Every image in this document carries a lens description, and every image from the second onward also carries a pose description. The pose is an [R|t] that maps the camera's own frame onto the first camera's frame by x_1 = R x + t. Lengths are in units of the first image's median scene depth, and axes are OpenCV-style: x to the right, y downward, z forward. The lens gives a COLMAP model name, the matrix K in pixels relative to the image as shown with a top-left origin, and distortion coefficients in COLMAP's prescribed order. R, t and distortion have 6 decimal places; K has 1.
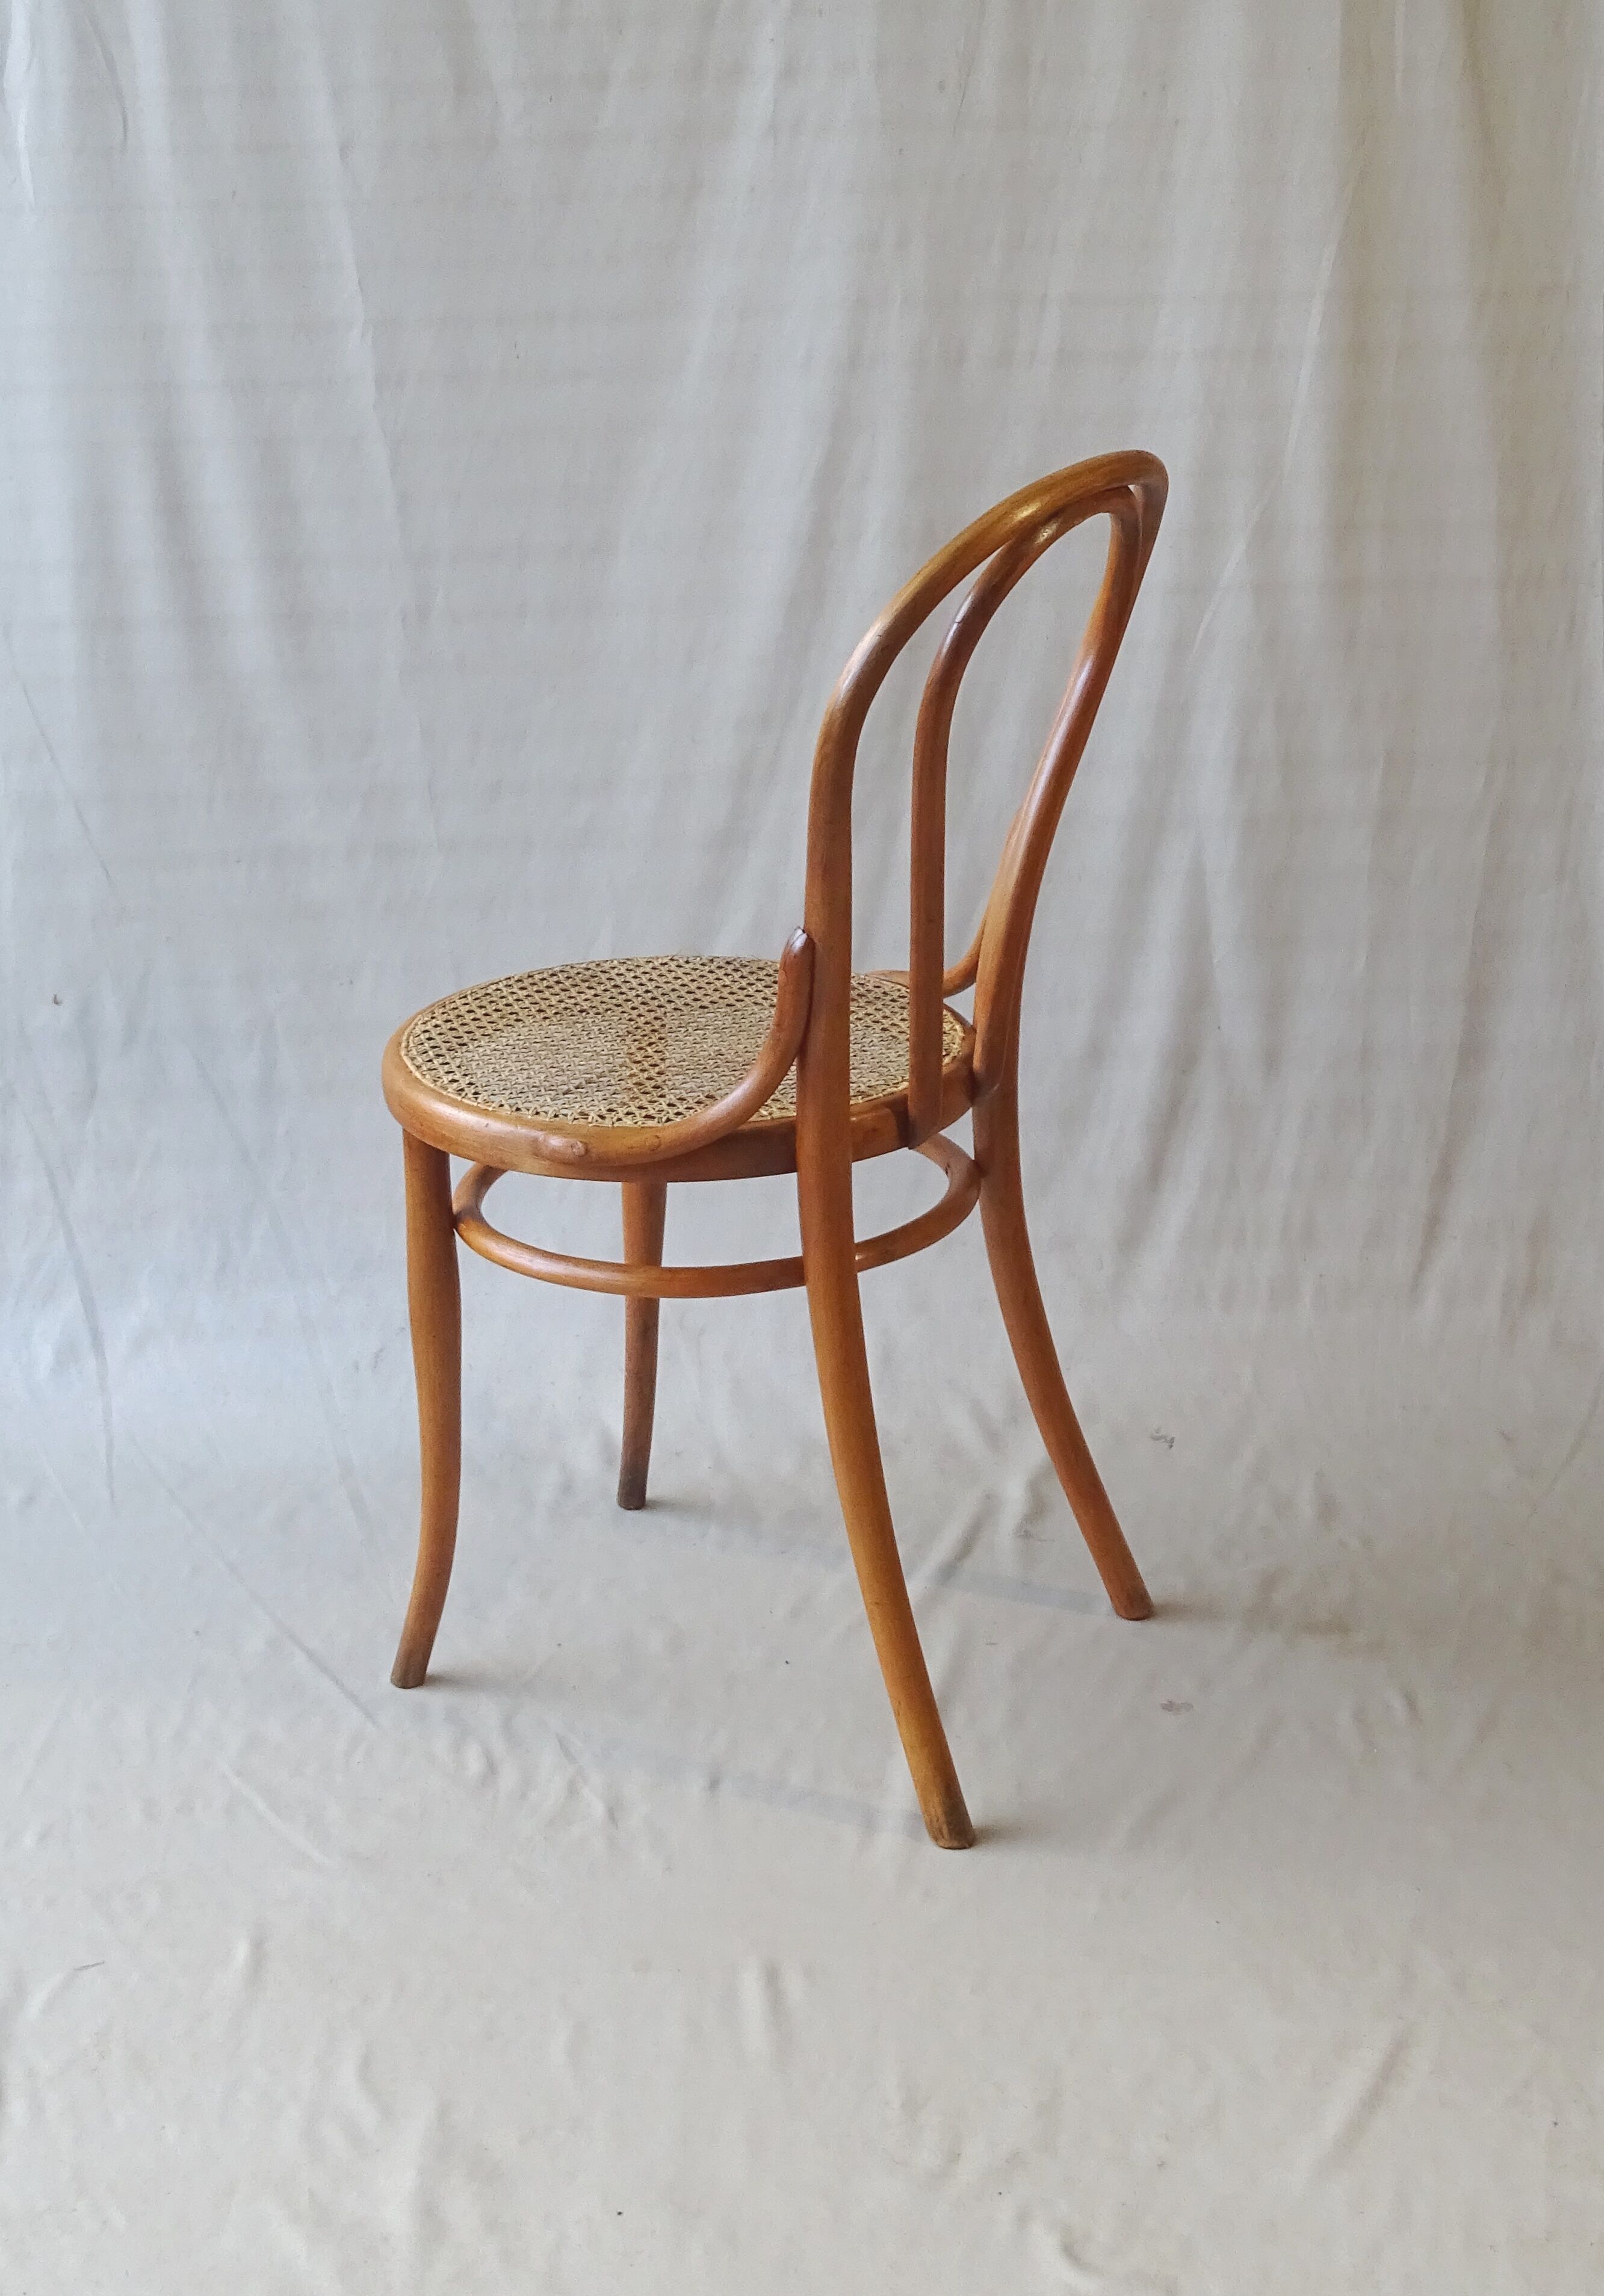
lens RADIAL K [[3350.8, 0, 724.9], [0, 3350.8, 1060.1], [0, 0, 1]] dist [0.012131, 0.000000]
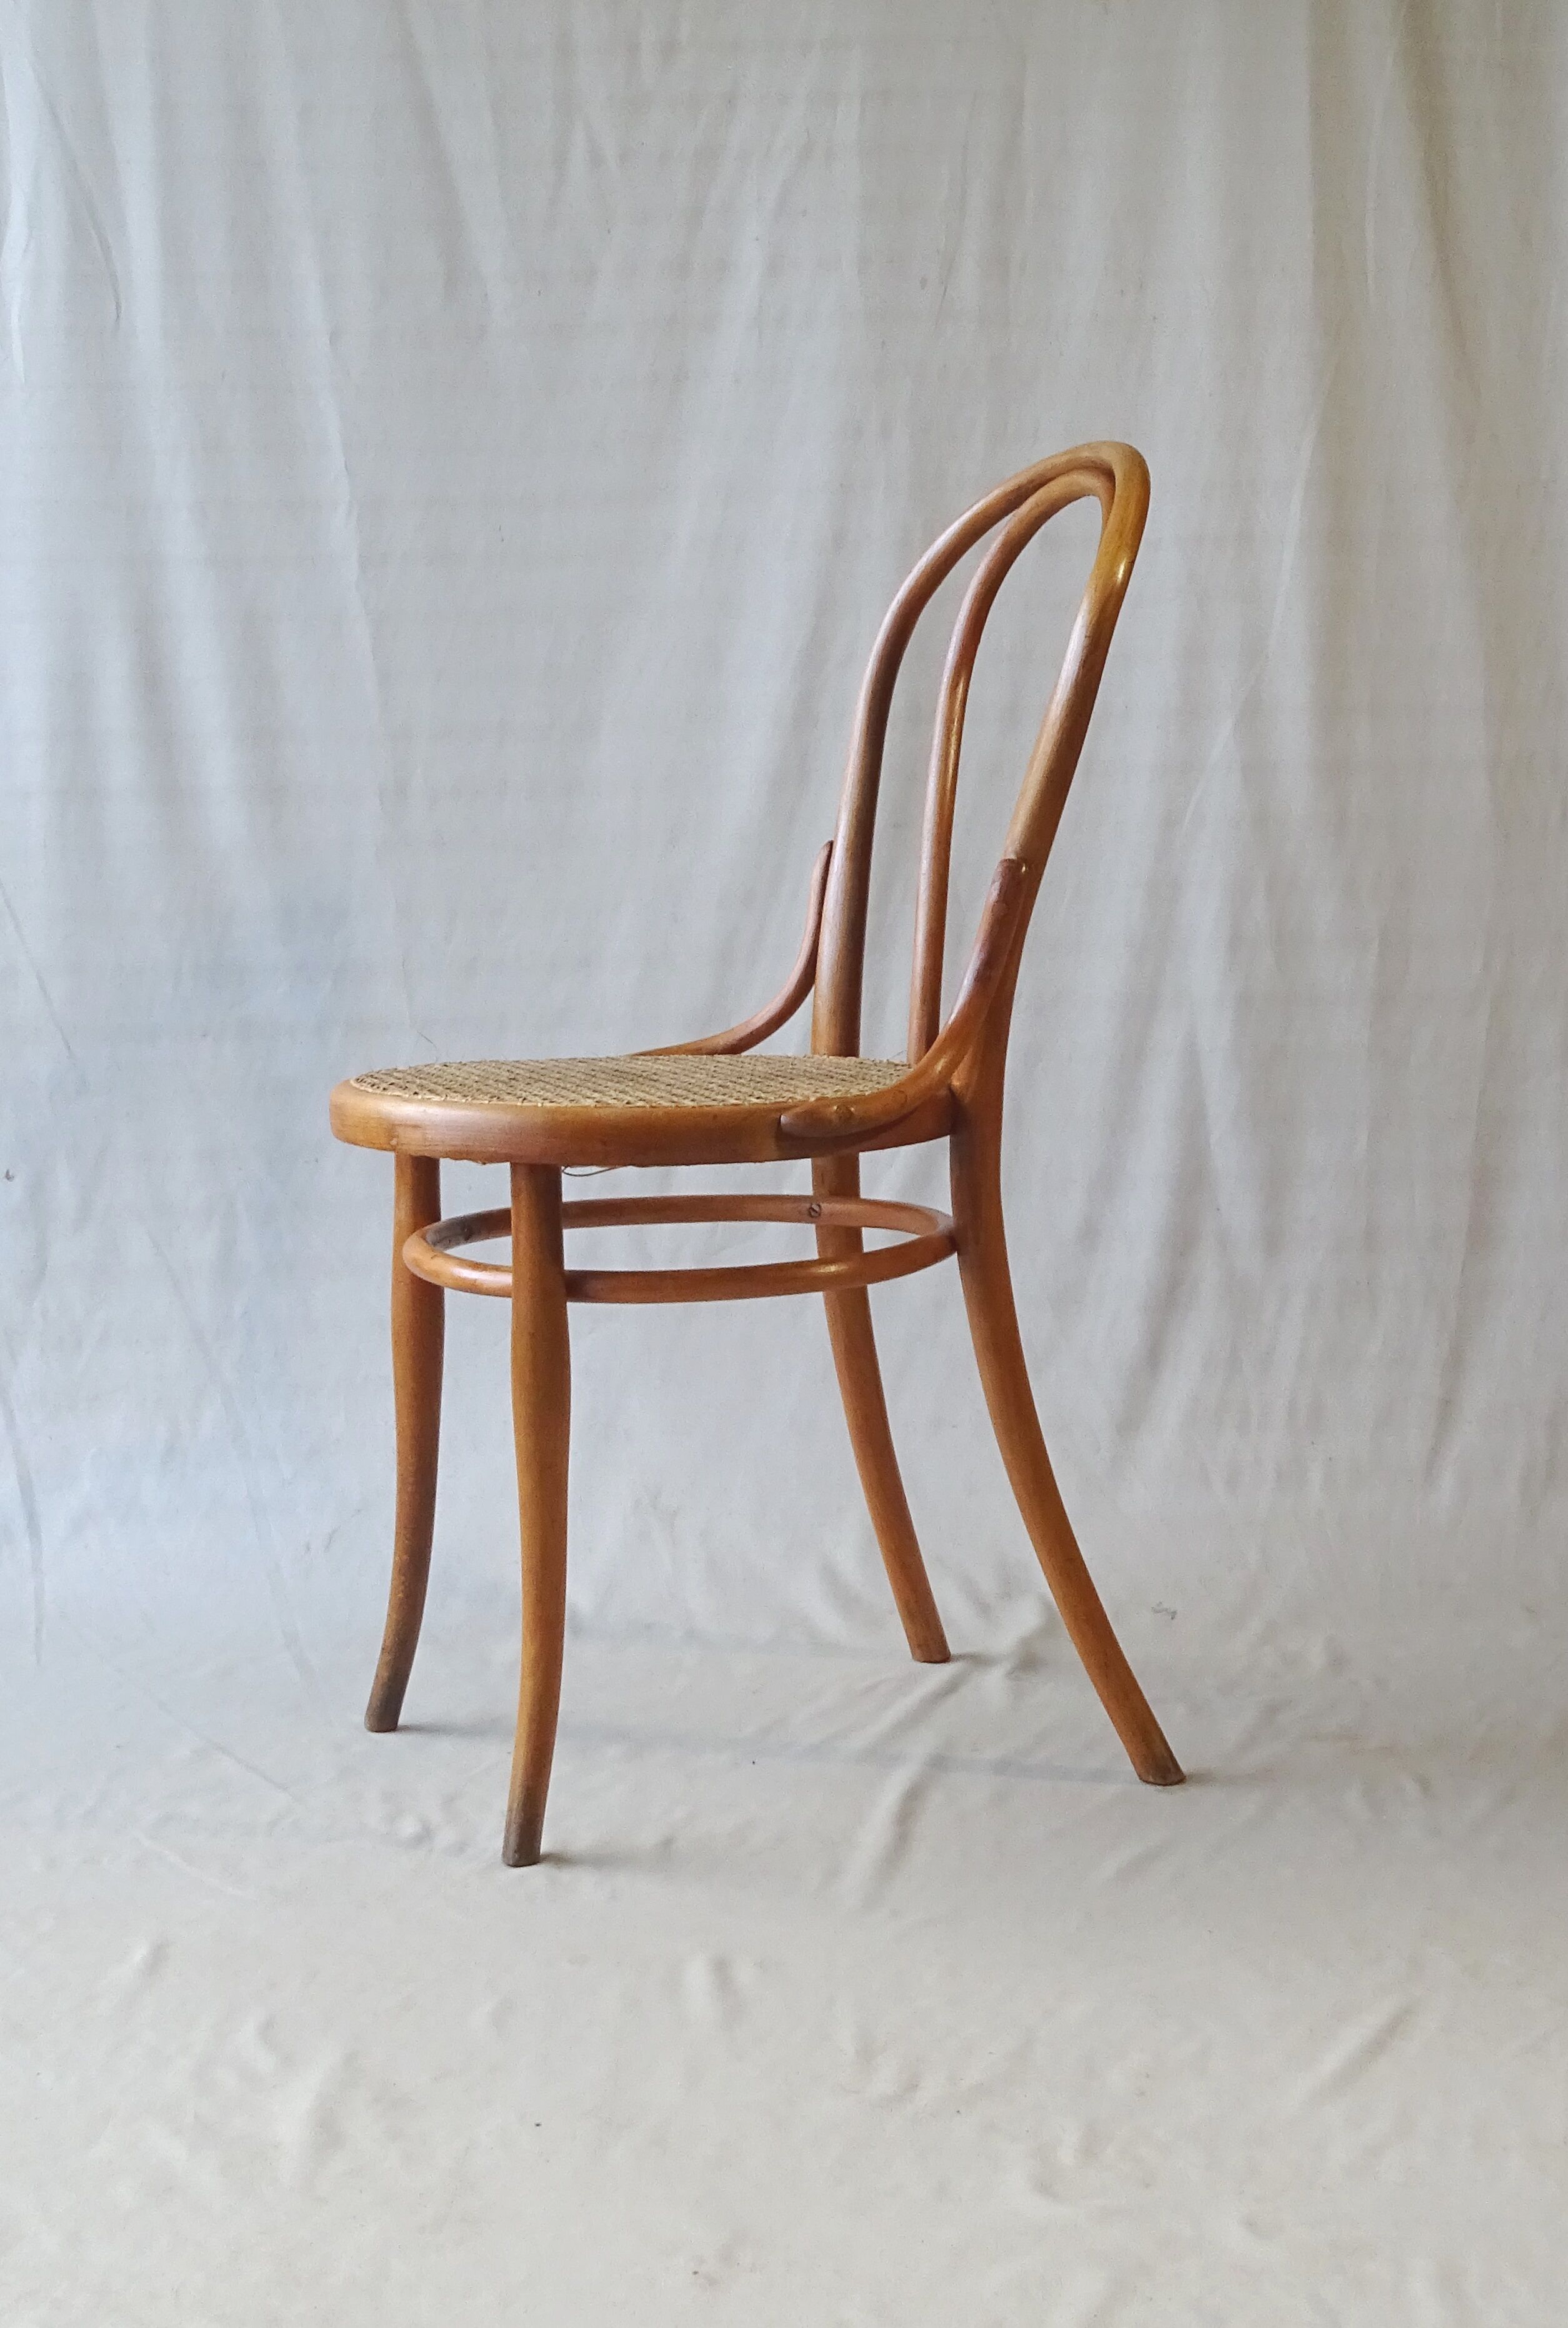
lens RADIAL K [[3478.9, 0, 810.3], [0, 3478.9, 1122.1], [0, 0, 1]] dist [0.019060, 0.000000]
pose [[0.999922, 0.004734, 0.011537, 0.019053], [-0.002233, 0.978146, -0.207906, 0.177129], [-0.012269, 0.207864, 0.978081, 0.018618]]
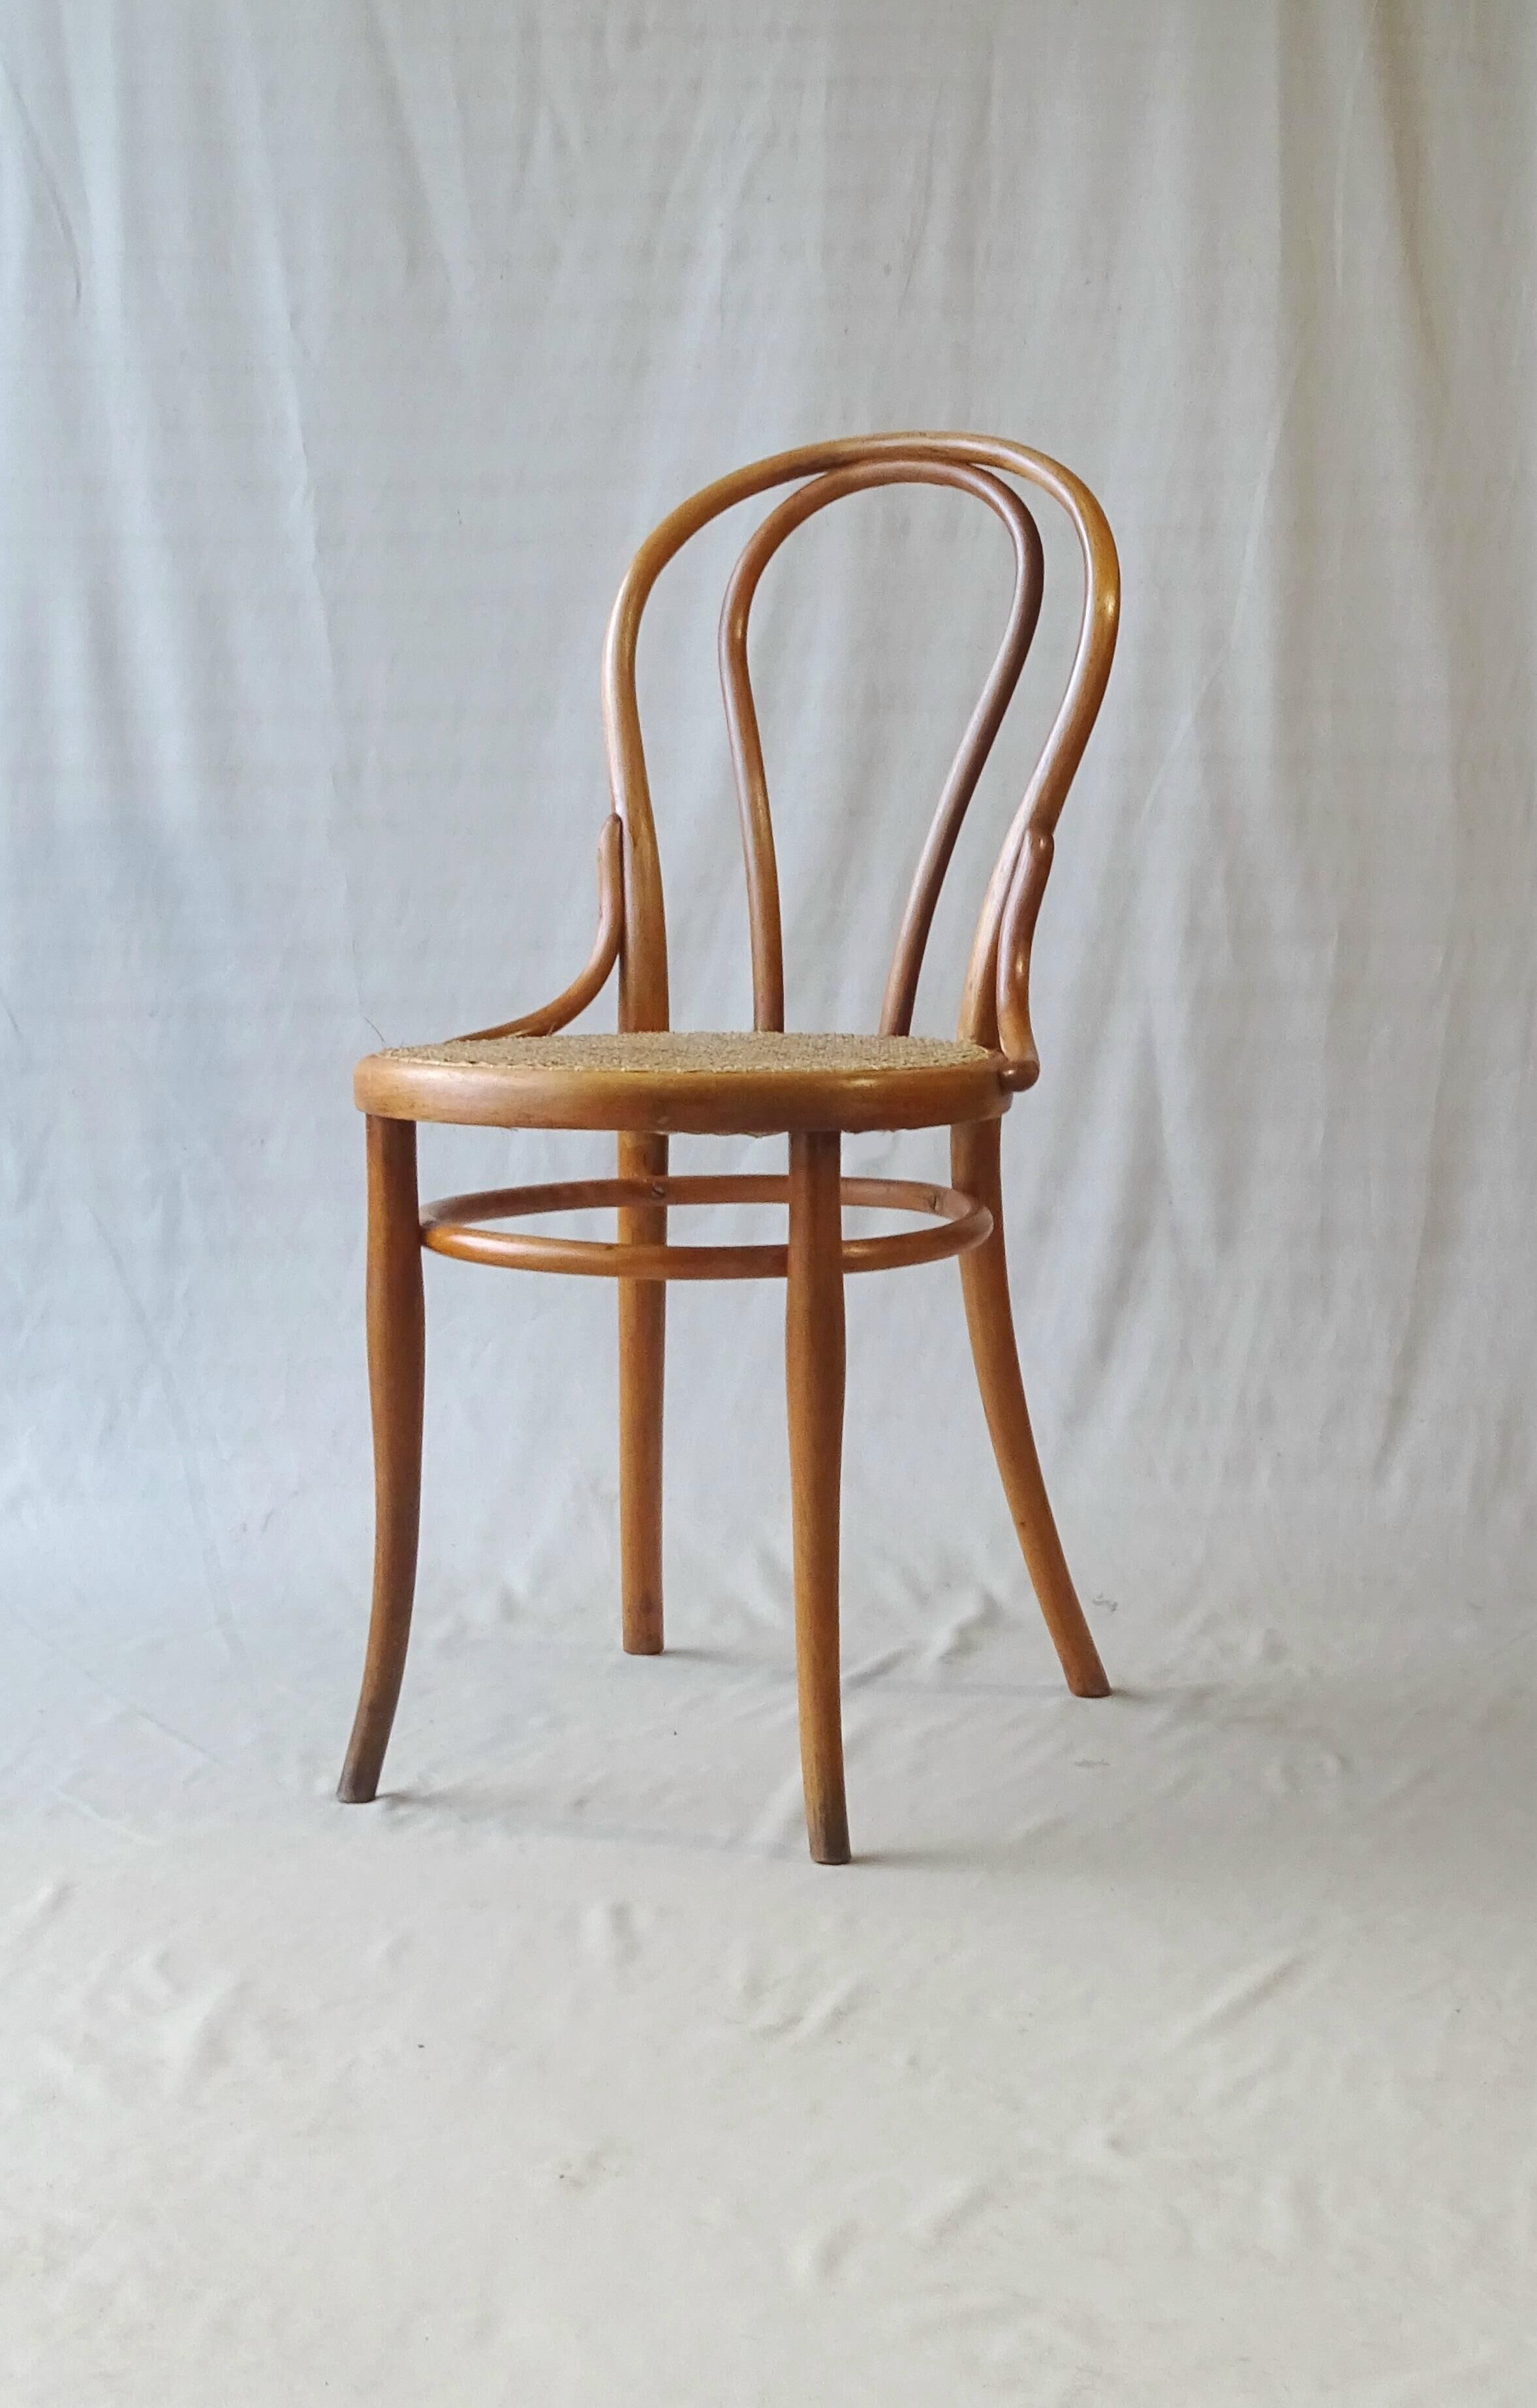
lens RADIAL K [[3637.9, 0, 798.7], [0, 3637.9, 1111.5], [0, 0, 1]] dist [0.015494, 0.000000]
pose [[0.999837, 0.017952, -0.001768, 0.043899], [-0.017882, 0.973483, -0.228060, 0.206451], [-0.002373, 0.228055, 0.973645, -0.012993]]
